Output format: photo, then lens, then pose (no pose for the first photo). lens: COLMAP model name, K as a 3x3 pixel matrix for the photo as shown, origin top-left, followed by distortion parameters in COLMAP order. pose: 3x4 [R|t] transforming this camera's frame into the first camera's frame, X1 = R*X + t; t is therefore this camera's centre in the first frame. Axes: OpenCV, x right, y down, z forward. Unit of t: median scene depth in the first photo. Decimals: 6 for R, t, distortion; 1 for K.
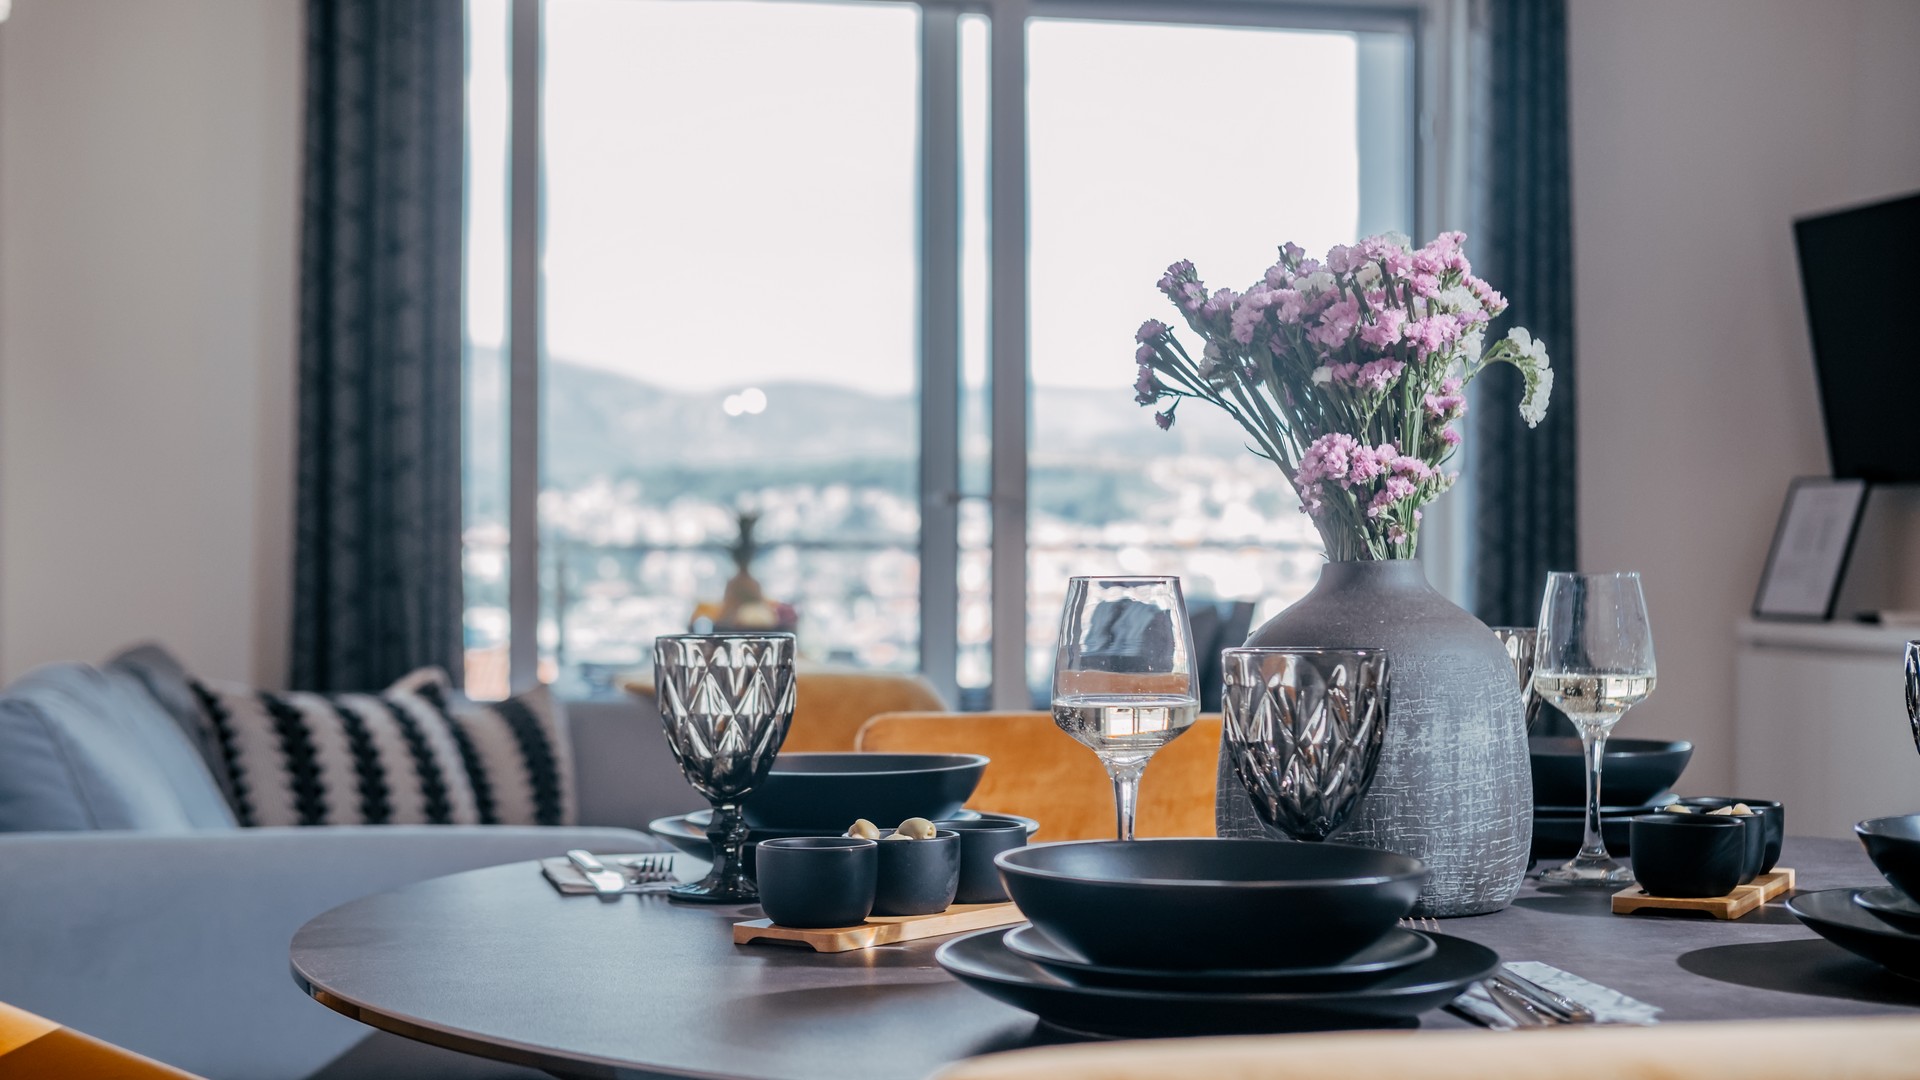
lens RADIAL K [[2955.2, 0, 1022.2], [0, 2955.2, 538.5], [0, 0, 1]] dist [-0.058443, 0.032502]
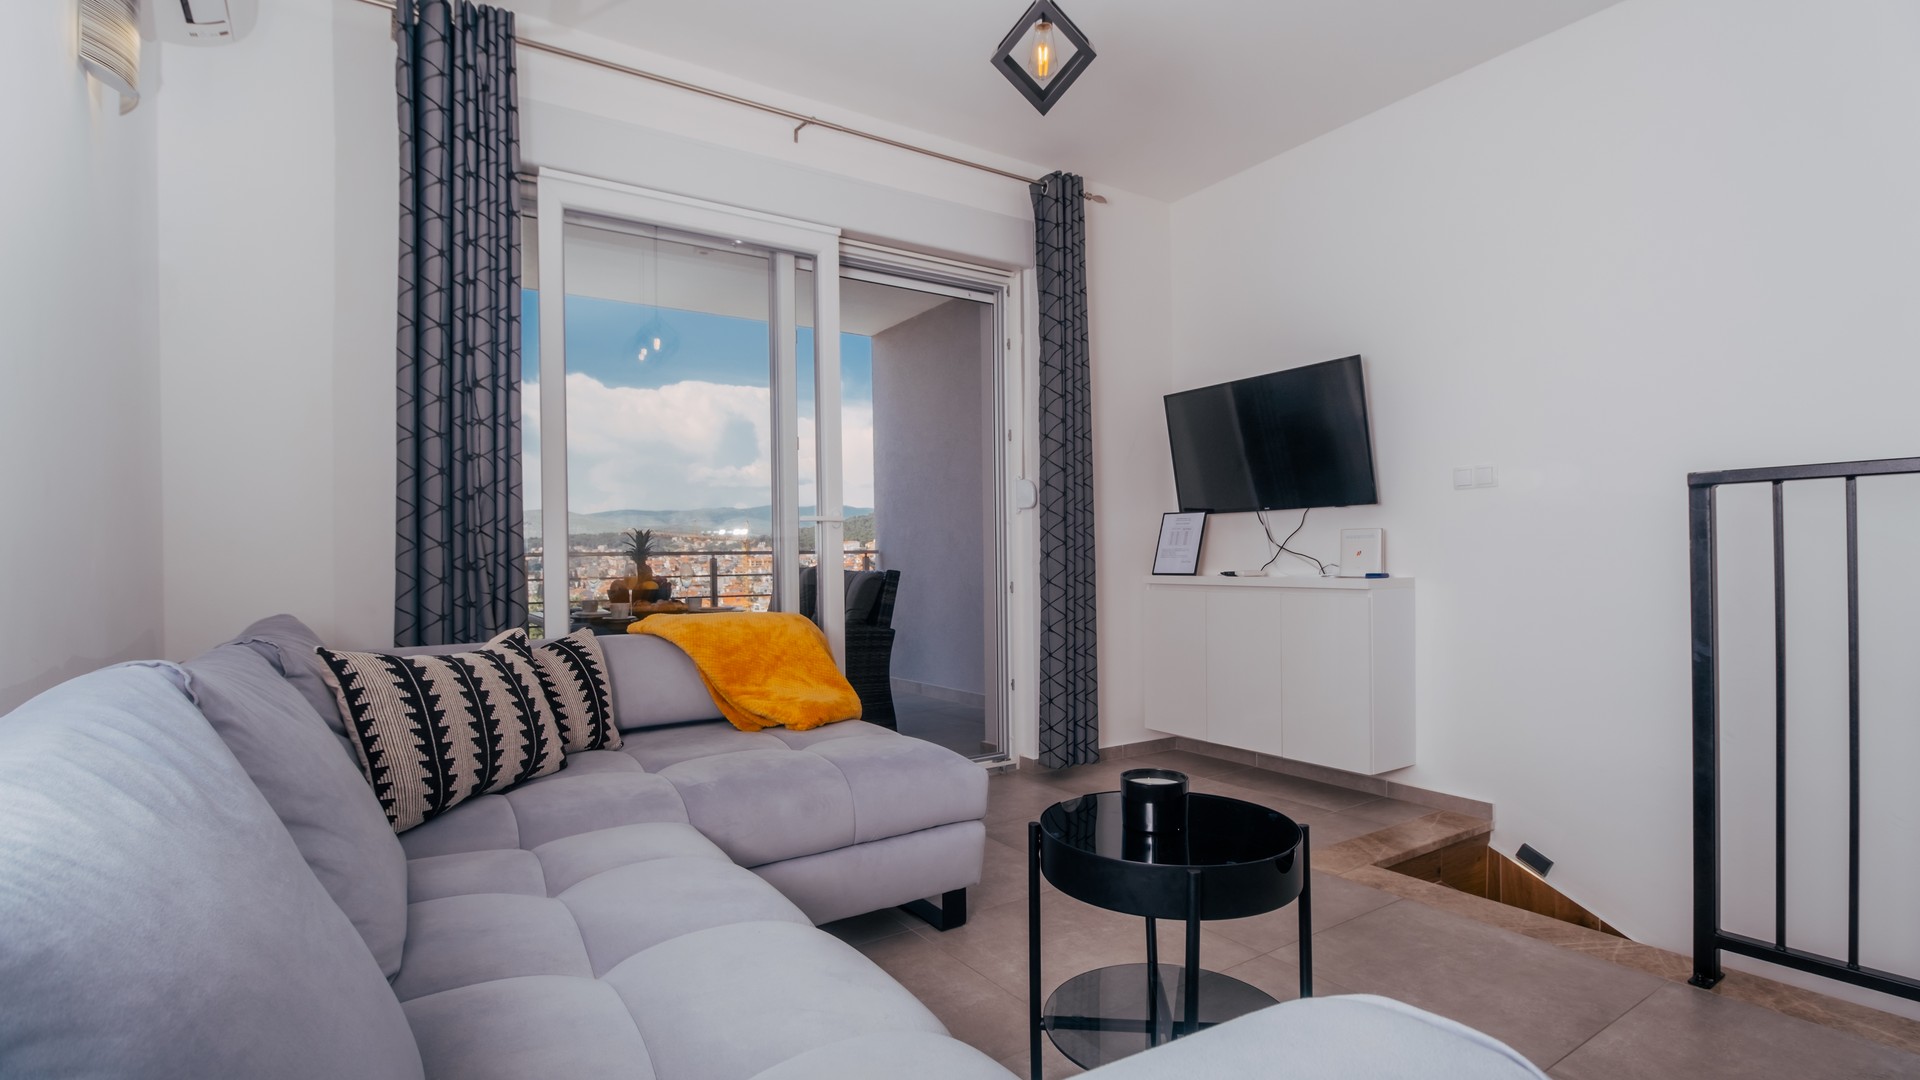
lens RADIAL K [[892.9, 0, 954.1], [0, 892.9, 562.1], [0, 0, 1]] dist [-0.004141, -0.013080]
pose [[0.939545, -0.015162, 0.342091, -0.136438], [0.013764, 0.999884, 0.006515, 0.012053], [-0.342150, -0.001413, 0.939644, 0.480540]]
